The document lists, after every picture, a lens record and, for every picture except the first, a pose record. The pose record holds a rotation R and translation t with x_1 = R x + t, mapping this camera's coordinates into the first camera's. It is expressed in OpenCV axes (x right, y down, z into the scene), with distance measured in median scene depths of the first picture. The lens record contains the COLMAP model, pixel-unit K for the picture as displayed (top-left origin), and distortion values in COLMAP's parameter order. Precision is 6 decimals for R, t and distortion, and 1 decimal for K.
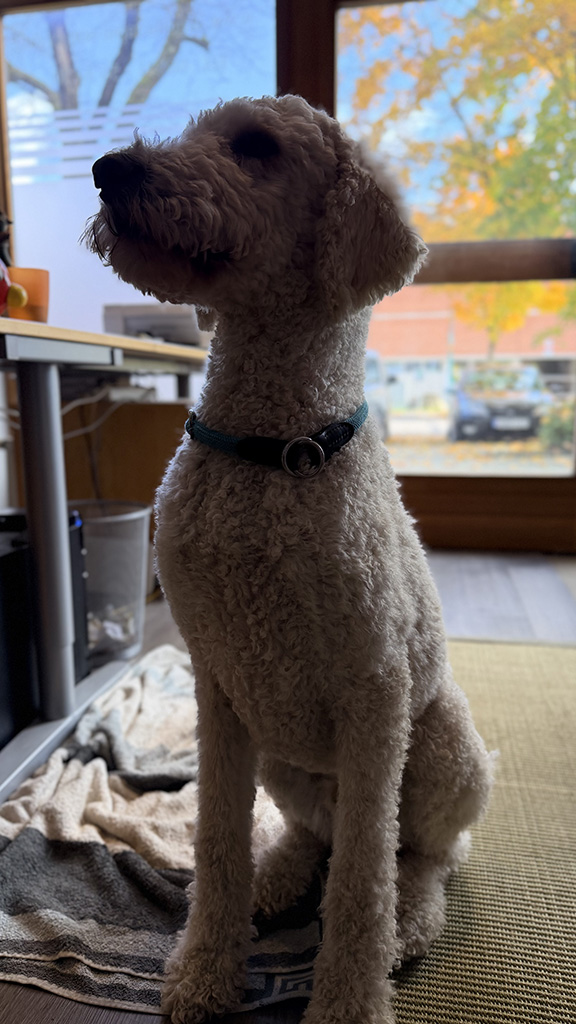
lens RADIAL K [[710.7, 0, 288.0], [0, 710.7, 512.0], [0, 0, 1]] dist [0.042792, -0.049679]
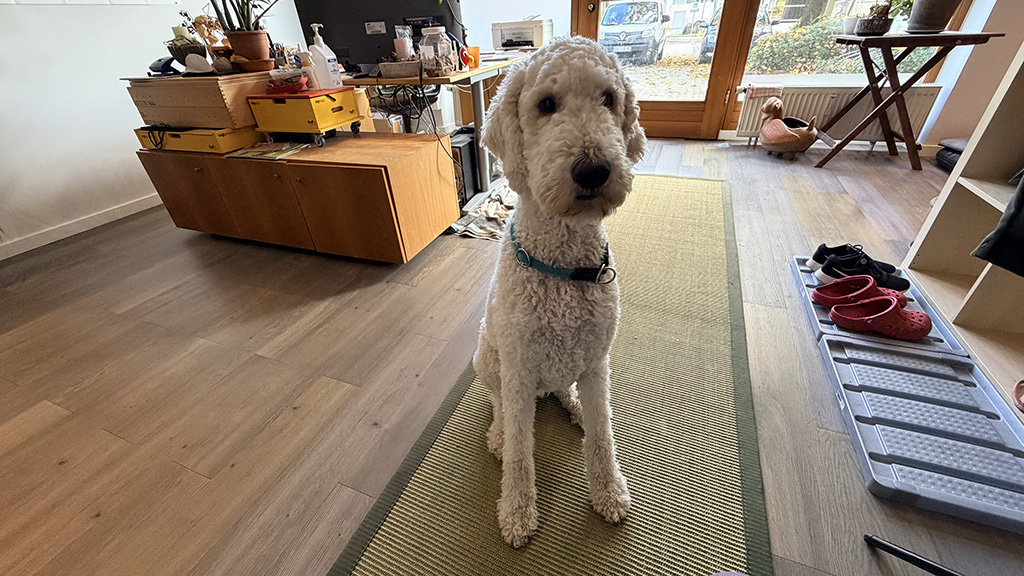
lens RADIAL K [[406.3, 0, 512.0], [0, 406.3, 288.0], [0, 0, 1]] dist [0.001730, 0.000114]
pose [[0.978119, 0.072417, -0.195037, 0.243065], [0.010248, 0.919556, 0.392825, -0.061642], [0.207795, -0.386228, 0.898693, -1.020414]]
